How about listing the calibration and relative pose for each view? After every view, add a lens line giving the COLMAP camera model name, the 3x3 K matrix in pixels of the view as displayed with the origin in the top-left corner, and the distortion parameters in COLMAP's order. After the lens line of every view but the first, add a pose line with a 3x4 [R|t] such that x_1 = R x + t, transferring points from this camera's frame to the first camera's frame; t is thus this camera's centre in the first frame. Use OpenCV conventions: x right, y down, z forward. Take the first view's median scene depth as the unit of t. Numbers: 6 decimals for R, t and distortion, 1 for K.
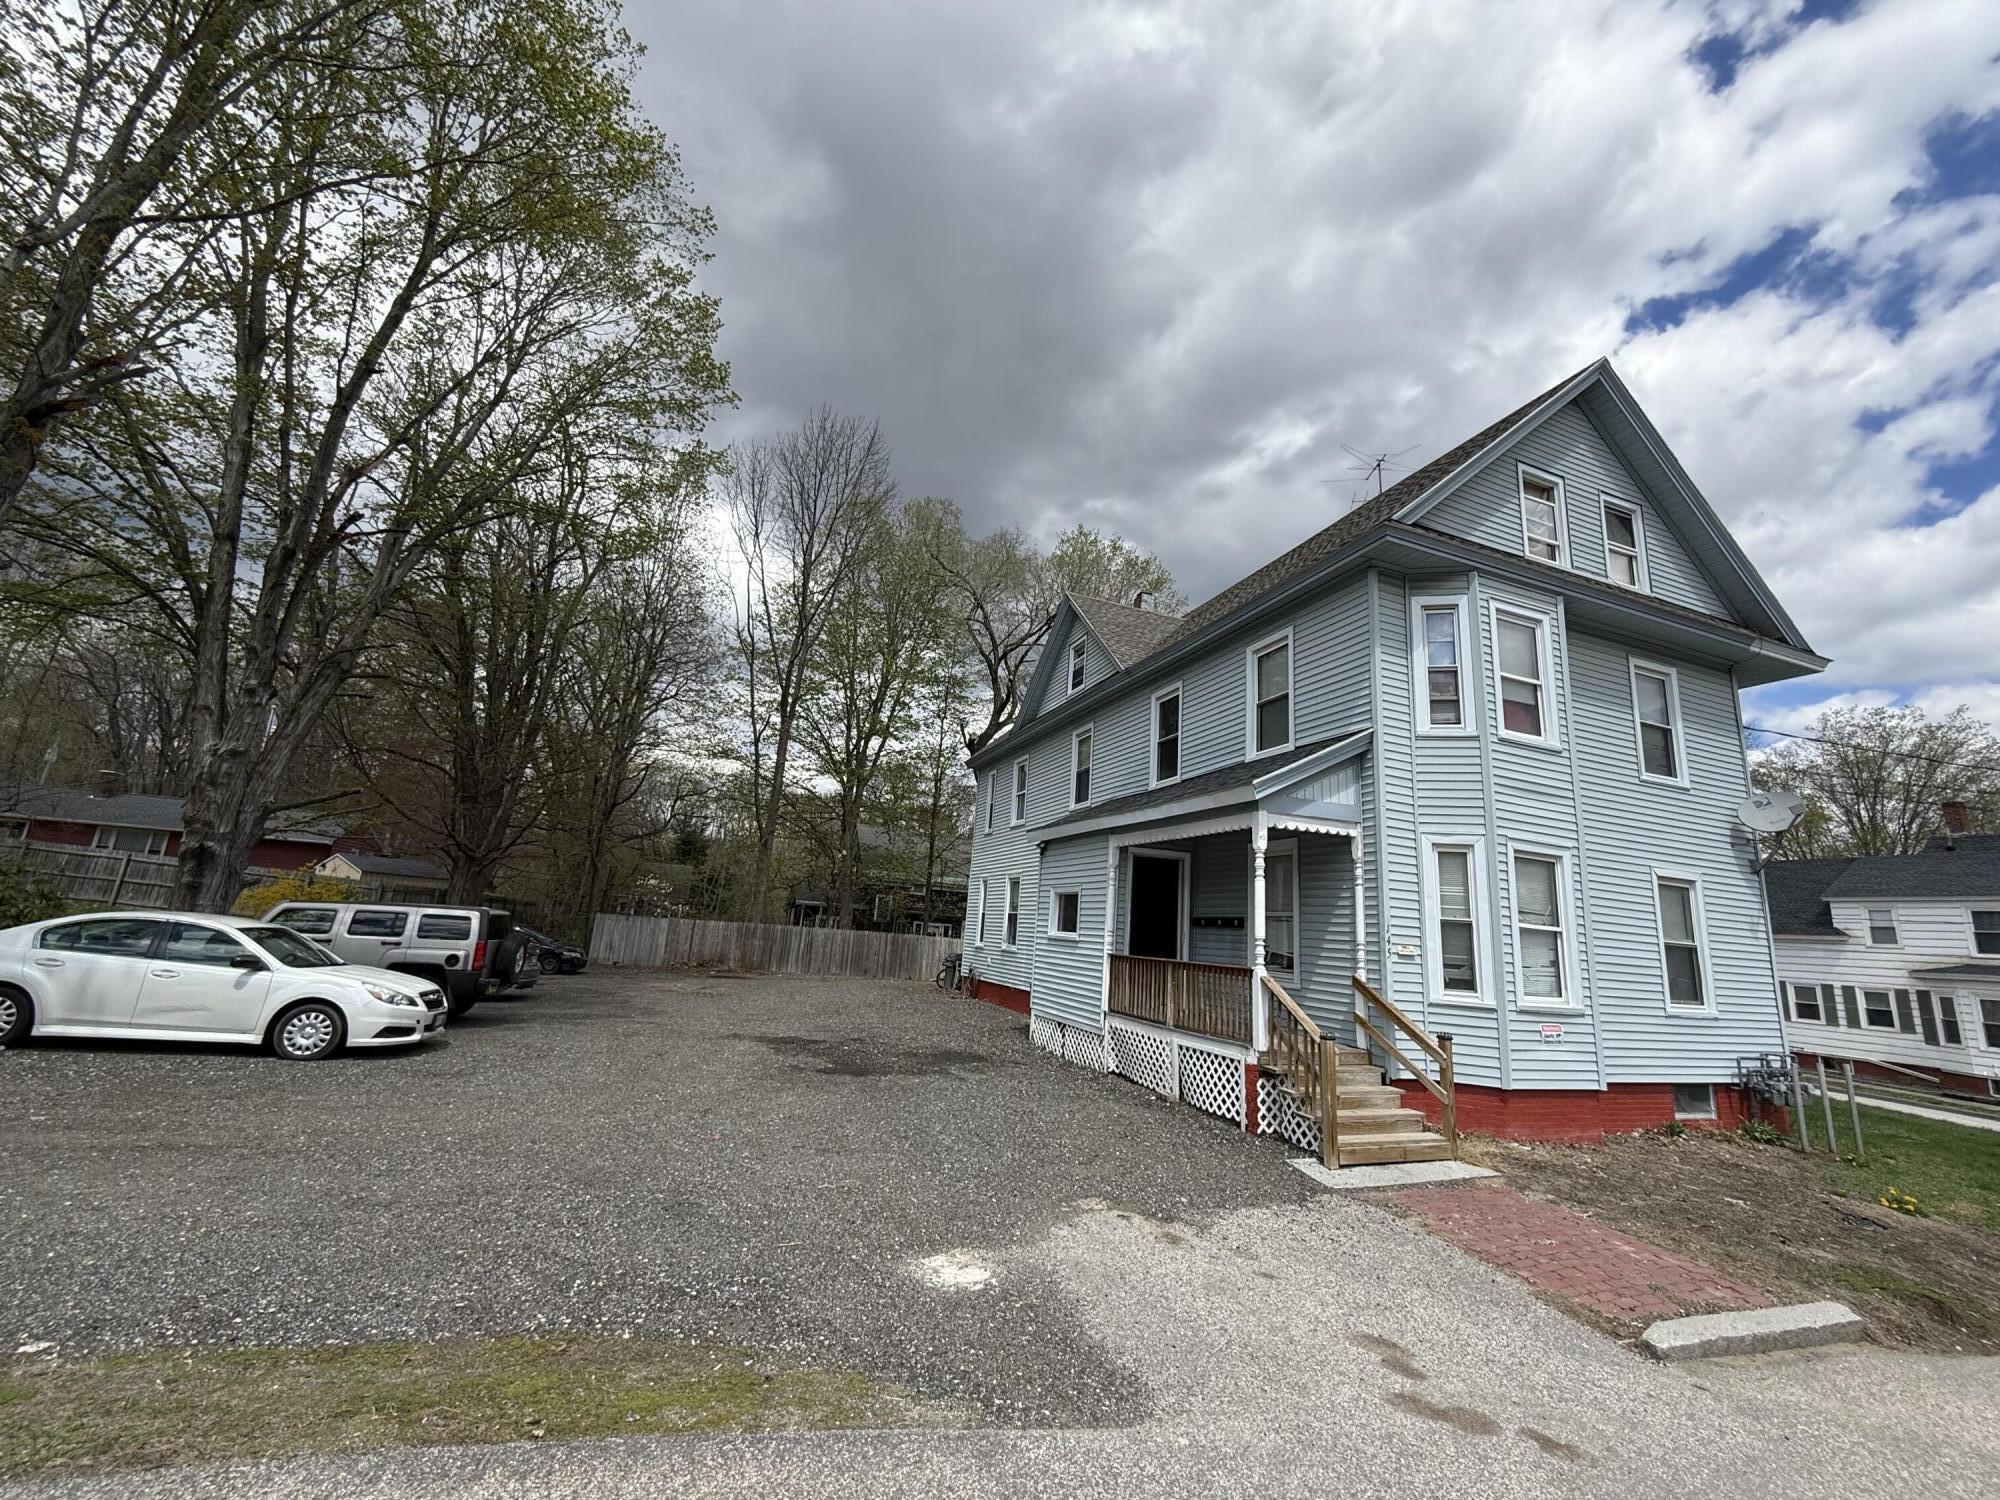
lens RADIAL K [[789.8, 0, 1004.0], [0, 789.8, 756.5], [0, 0, 1]] dist [-0.000351, 0.000749]
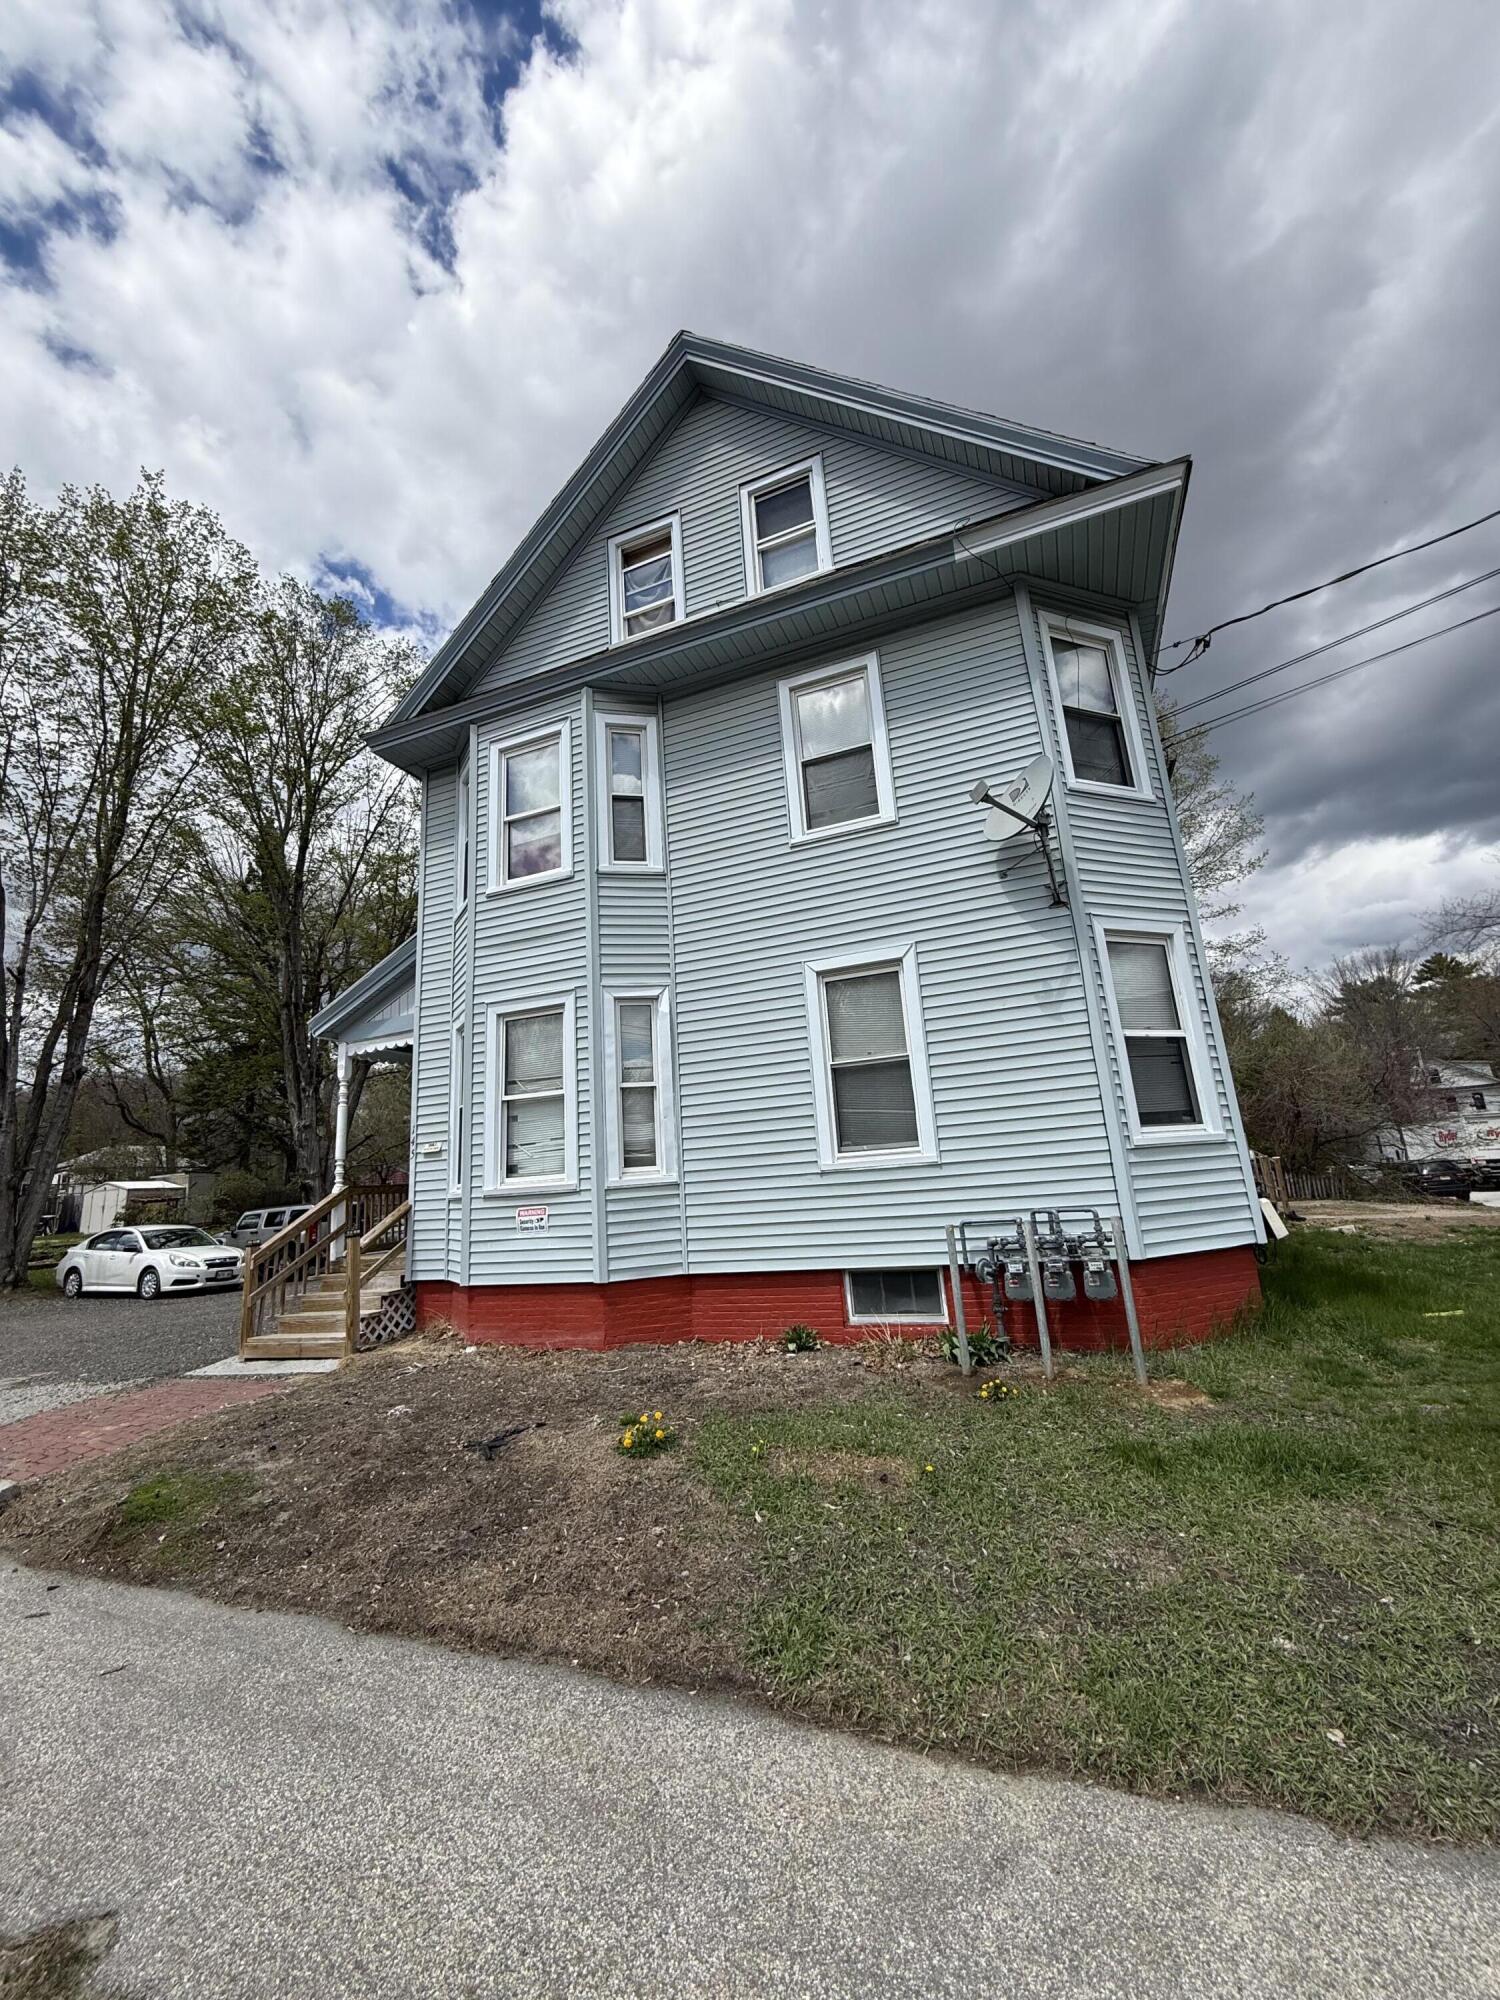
lens RADIAL K [[789.8, 0, 757.4], [0, 789.8, 994.3], [0, 0, 1]] dist [-0.000351, 0.000749]
pose [[0.731360, -0.274927, -0.624122, 1.247944], [0.265195, 0.957768, -0.111138, 0.238810], [0.628319, -0.084232, 0.773382, 0.446503]]
